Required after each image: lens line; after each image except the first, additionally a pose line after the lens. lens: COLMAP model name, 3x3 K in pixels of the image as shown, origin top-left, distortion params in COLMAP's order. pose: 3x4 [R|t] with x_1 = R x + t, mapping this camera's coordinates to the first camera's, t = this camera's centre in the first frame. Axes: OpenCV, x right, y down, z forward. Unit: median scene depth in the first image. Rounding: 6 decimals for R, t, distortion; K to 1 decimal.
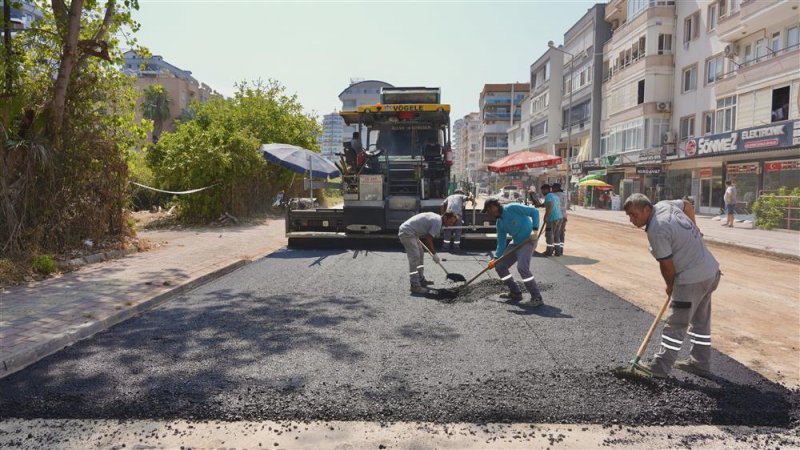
lens RADIAL K [[550.6, 0, 400.0], [0, 550.6, 225.0], [0, 0, 1]] dist [0.000176, 0.001109]
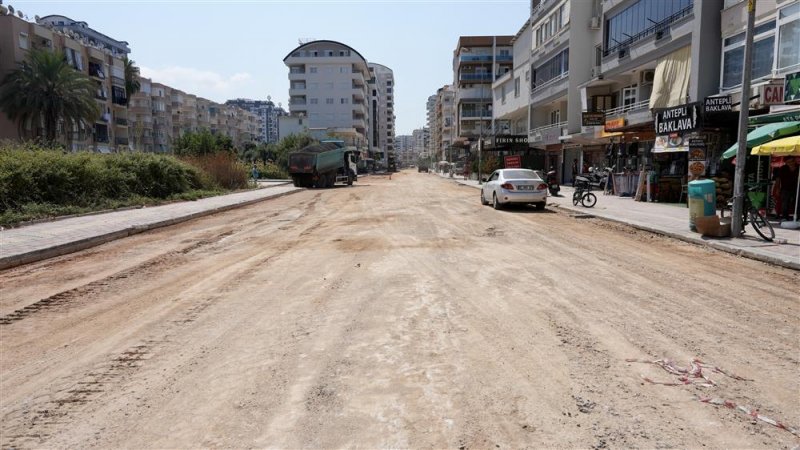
lens RADIAL K [[538.9, 0, 400.0], [0, 538.9, 225.0], [0, 0, 1]] dist [0.003984, 0.002751]
pose [[0.999027, -0.023450, 0.037350, 0.034419], [0.022129, 0.999129, 0.035388, -0.015348], [-0.038147, -0.034527, 0.998675, 0.226892]]
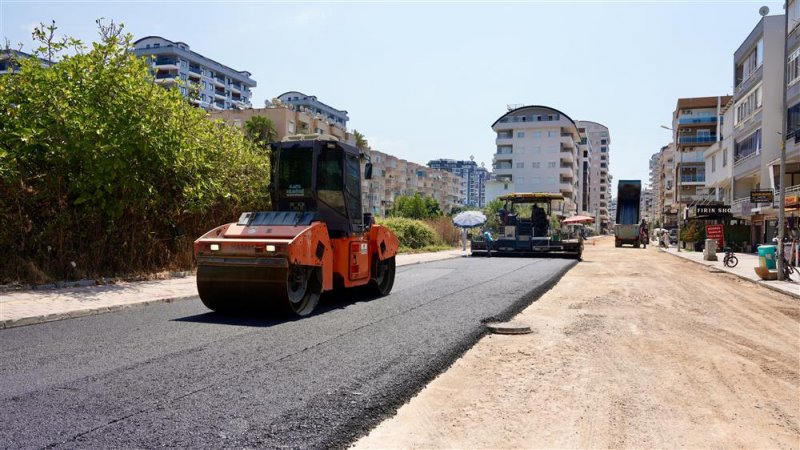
lens RADIAL K [[604.4, 0, 400.0], [0, 604.4, 225.0], [0, 0, 1]] dist [0.007175, 0.001166]
pose [[0.953138, 0.003724, -0.302514, 0.044666], [-0.029296, 0.996361, -0.080038, -0.007257], [0.301115, 0.085150, 0.949779, 0.118878]]
